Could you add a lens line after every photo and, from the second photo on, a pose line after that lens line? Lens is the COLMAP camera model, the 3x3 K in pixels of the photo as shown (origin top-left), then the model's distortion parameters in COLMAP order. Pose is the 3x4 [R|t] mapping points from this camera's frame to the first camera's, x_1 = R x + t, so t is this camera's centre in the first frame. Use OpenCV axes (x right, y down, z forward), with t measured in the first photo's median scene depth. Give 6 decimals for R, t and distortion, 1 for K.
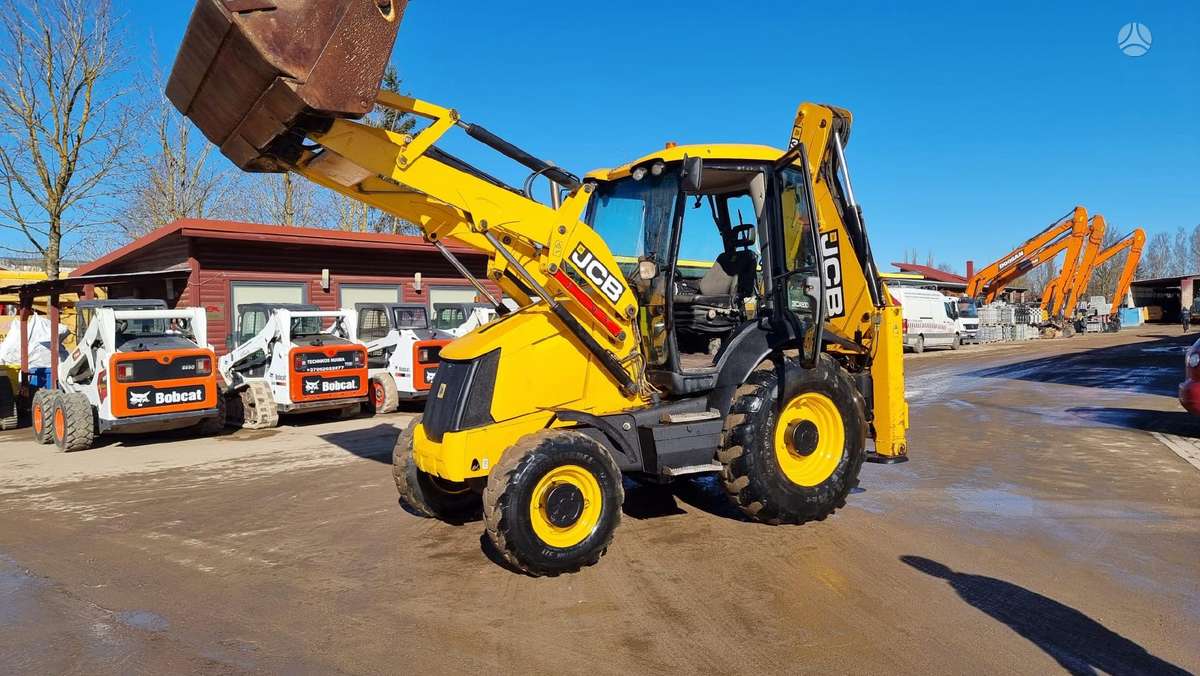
lens RADIAL K [[843.3, 0, 600.0], [0, 843.3, 338.0], [0, 0, 1]] dist [0.075921, -0.060719]
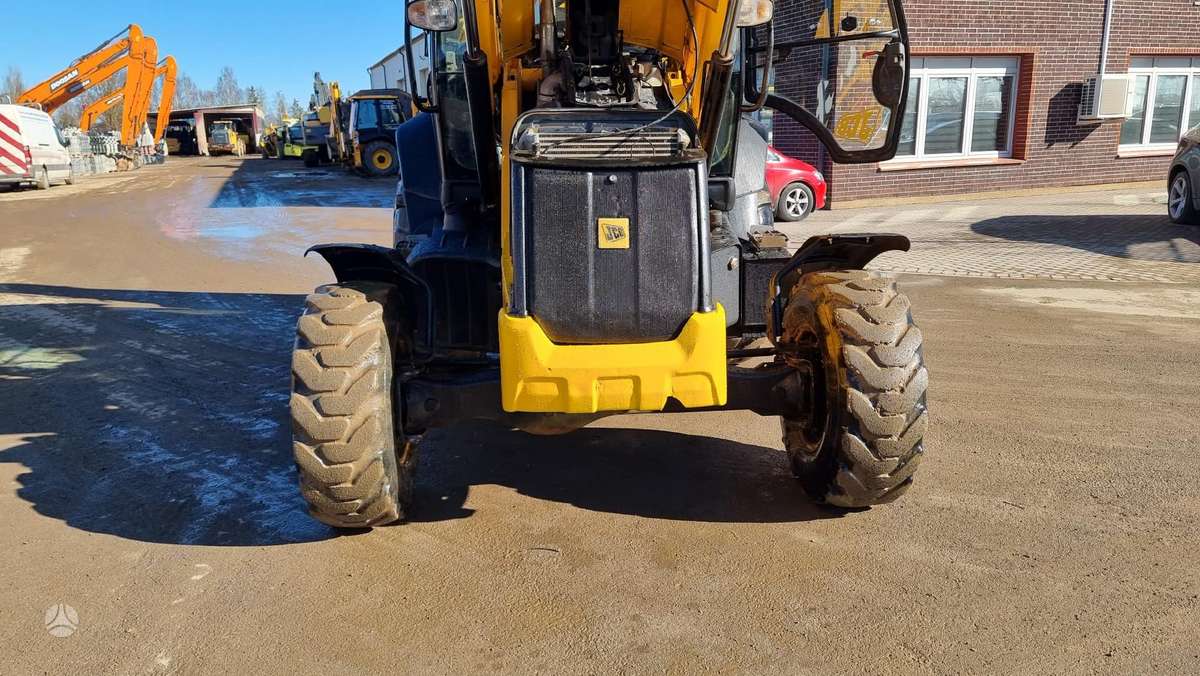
lens RADIAL K [[843.3, 0, 600.0], [0, 843.3, 338.0], [0, 0, 1]] dist [0.075921, -0.060719]
pose [[0.465994, -0.196976, 0.862584, -0.286949], [0.032434, 0.978052, 0.205821, 0.011367], [-0.884193, -0.067934, 0.462155, 0.381080]]
